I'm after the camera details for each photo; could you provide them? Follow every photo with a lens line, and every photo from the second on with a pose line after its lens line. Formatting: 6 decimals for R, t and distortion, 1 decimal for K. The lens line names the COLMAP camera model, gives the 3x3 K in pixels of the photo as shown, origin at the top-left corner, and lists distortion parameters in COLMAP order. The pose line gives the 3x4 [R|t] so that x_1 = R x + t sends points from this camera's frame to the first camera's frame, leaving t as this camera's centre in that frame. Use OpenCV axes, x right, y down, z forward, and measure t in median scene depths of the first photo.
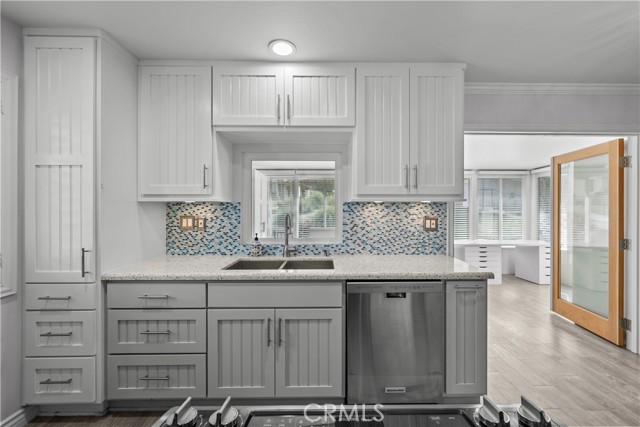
lens RADIAL K [[255.0, 0, 327.4], [0, 255.0, 210.5], [0, 0, 1]] dist [-0.002379, -0.000172]
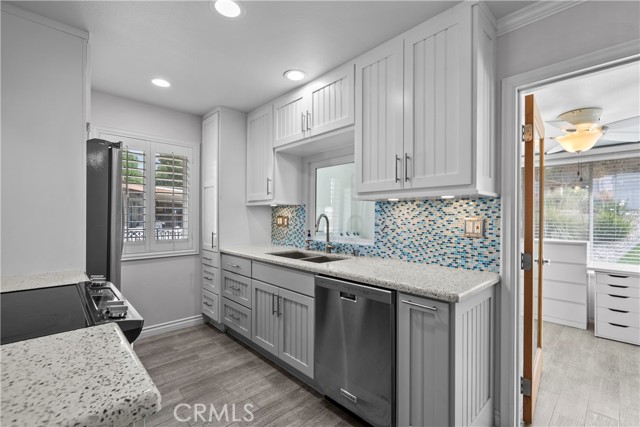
lens RADIAL K [[284.5, 0, 325.1], [0, 284.5, 215.8], [0, 0, 1]] dist [-0.001625, -0.000311]
pose [[0.681693, 0.000836, -0.731638, 0.713181], [-0.004470, 0.999985, -0.003023, 0.024568], [0.731625, 0.005331, 0.681686, 0.147592]]
